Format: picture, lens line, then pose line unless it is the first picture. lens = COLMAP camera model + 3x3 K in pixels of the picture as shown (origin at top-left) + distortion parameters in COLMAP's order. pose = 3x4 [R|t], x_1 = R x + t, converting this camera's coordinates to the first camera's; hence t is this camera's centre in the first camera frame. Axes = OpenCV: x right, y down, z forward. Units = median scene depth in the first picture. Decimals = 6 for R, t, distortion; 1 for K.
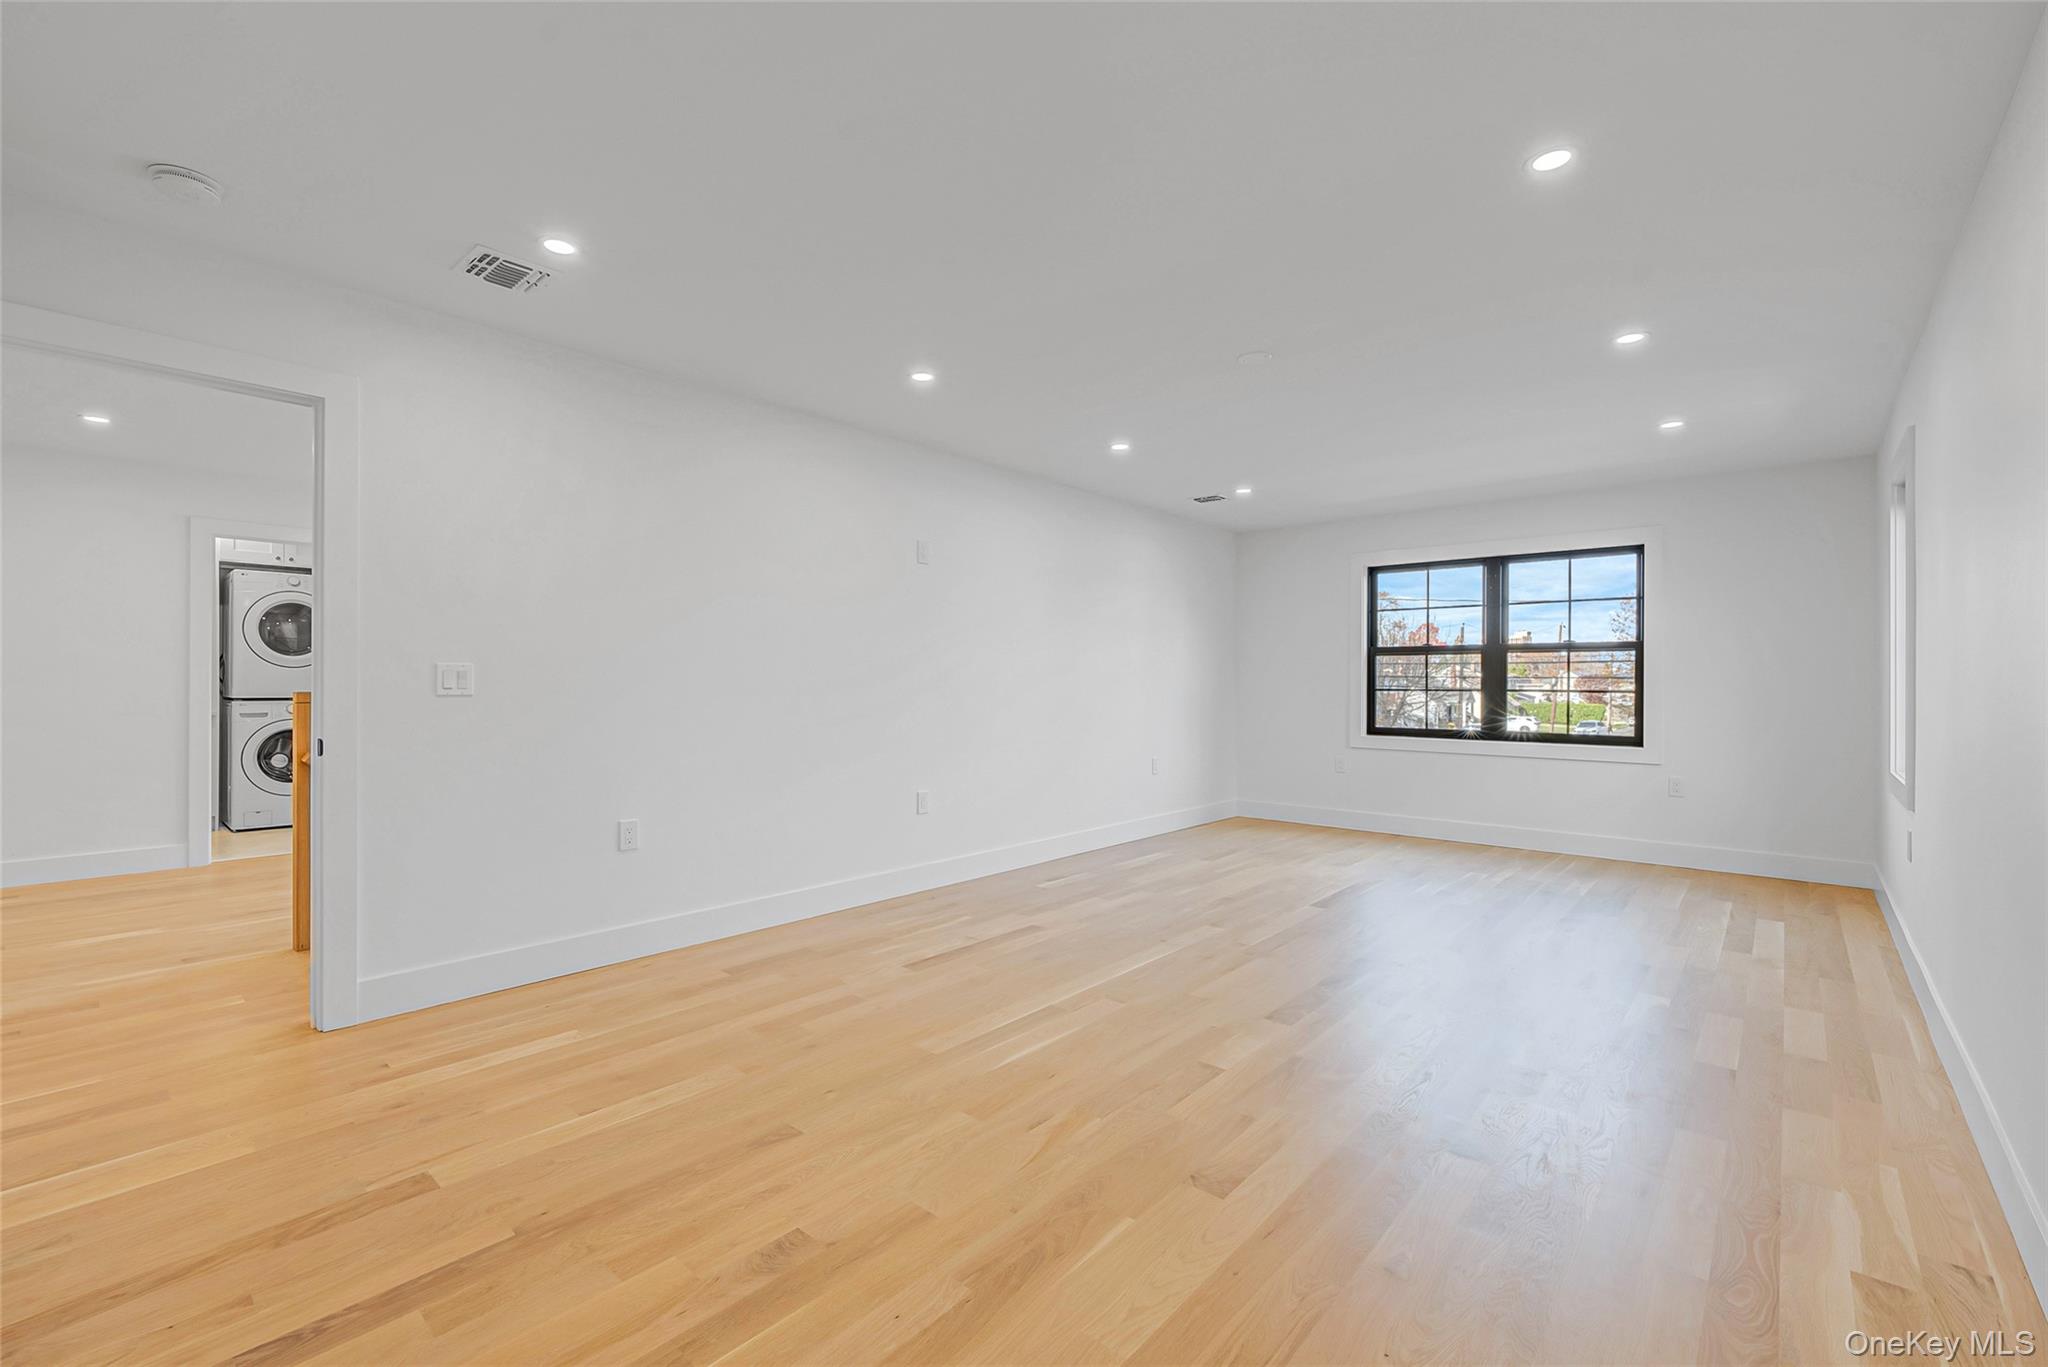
lens RADIAL K [[876.3, 0, 1024.0], [0, 876.3, 683.5], [0, 0, 1]] dist [0.000800, 0.000093]
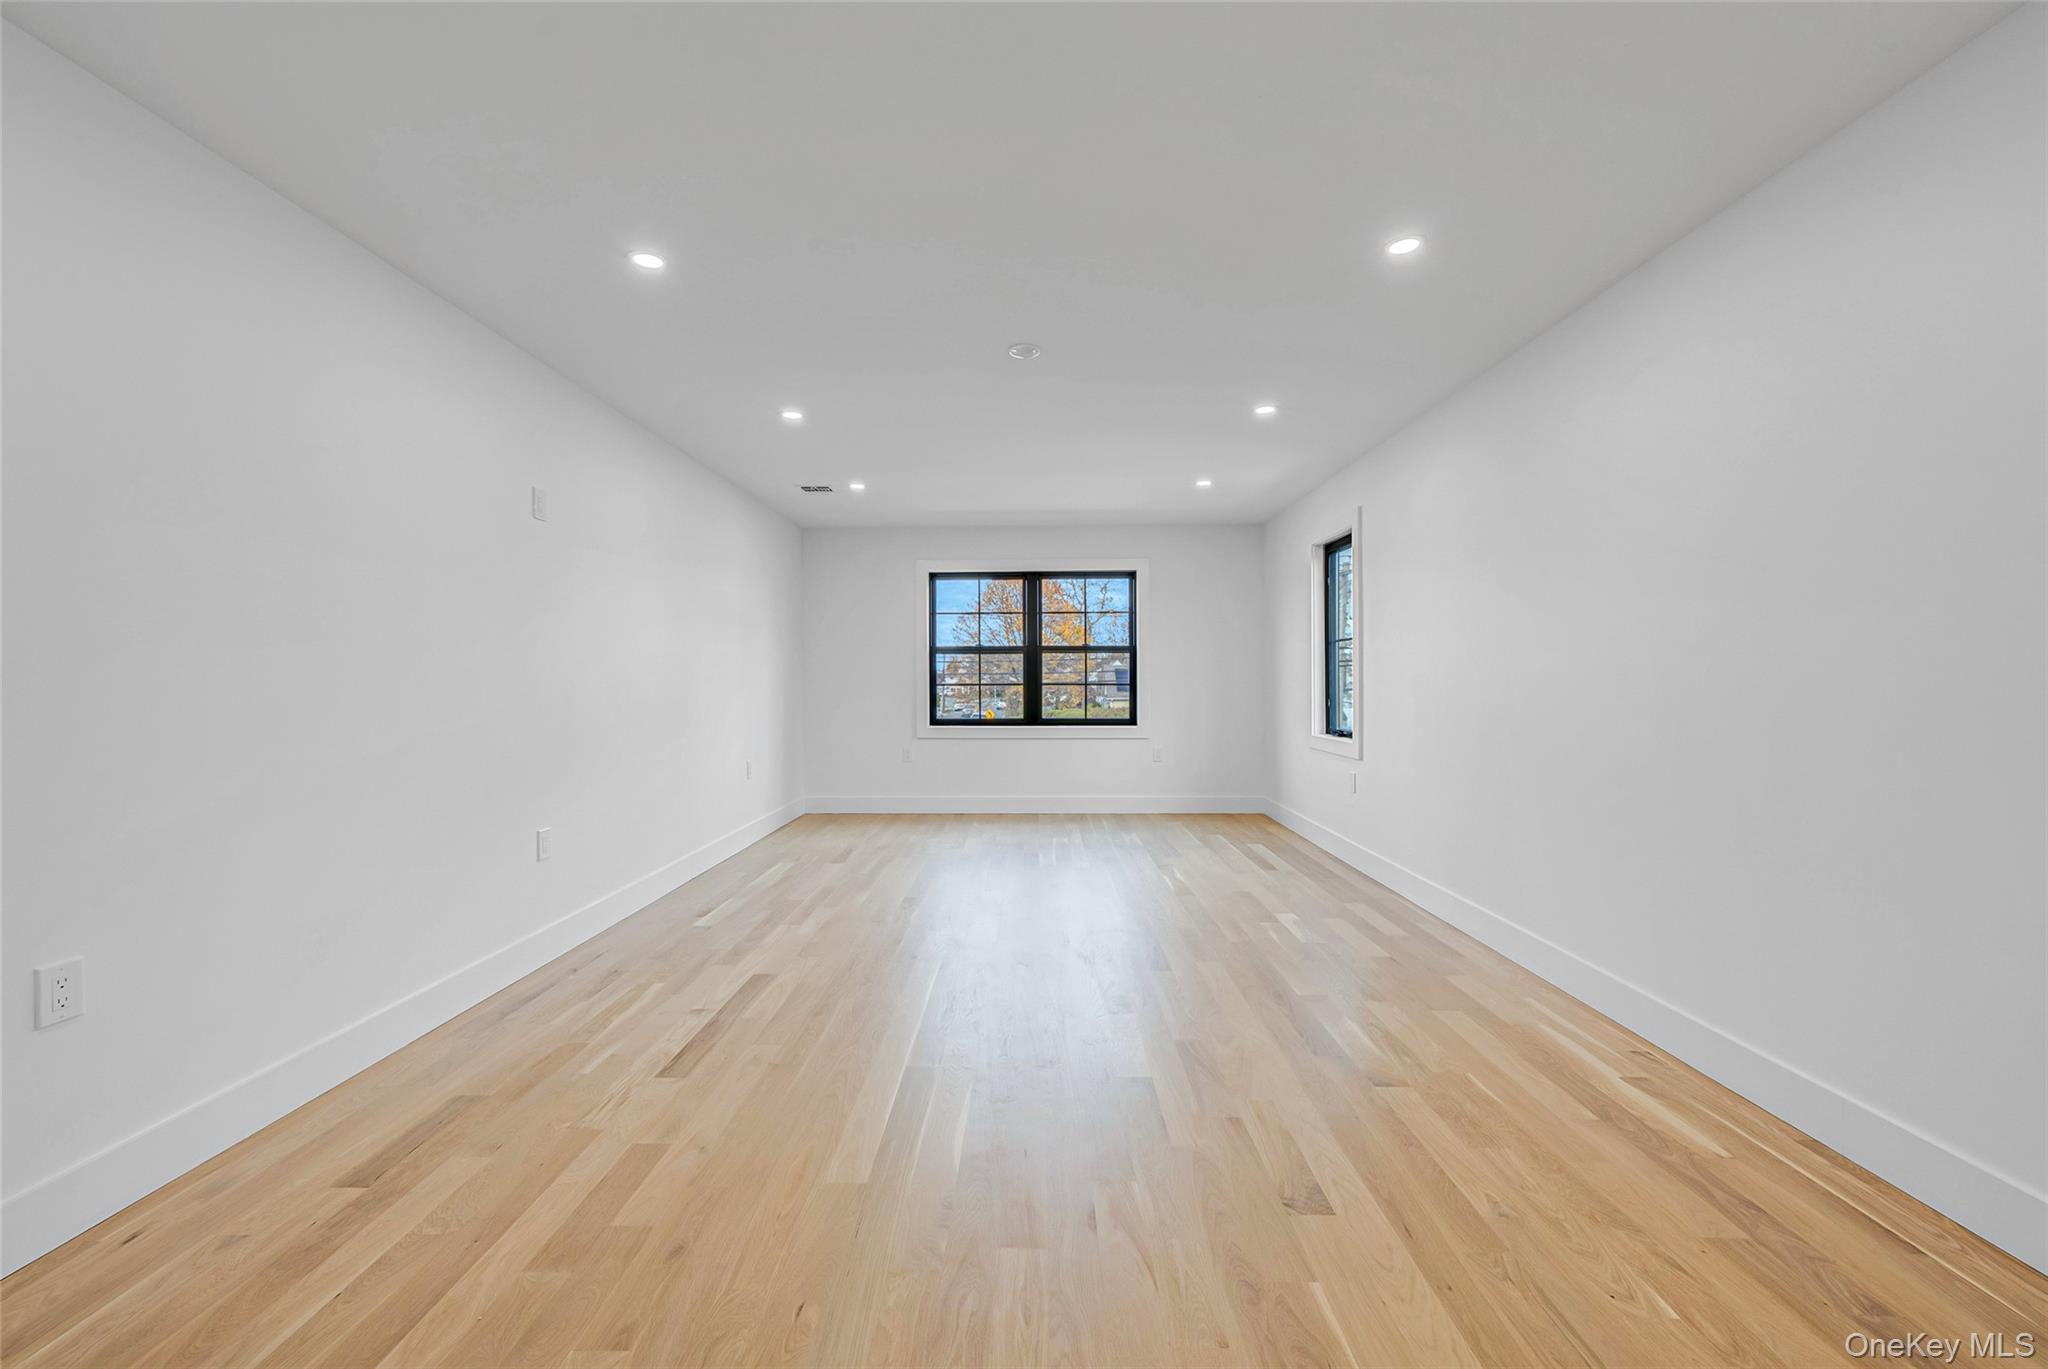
lens RADIAL K [[805.5, 0, 1024.0], [0, 805.5, 684.5], [0, 0, 1]] dist [-0.001057, -0.000442]
pose [[0.763658, -0.010918, 0.645528, -0.215800], [0.007476, 0.999940, 0.008068, -0.000811], [-0.645577, -0.001335, 0.763694, 0.198206]]
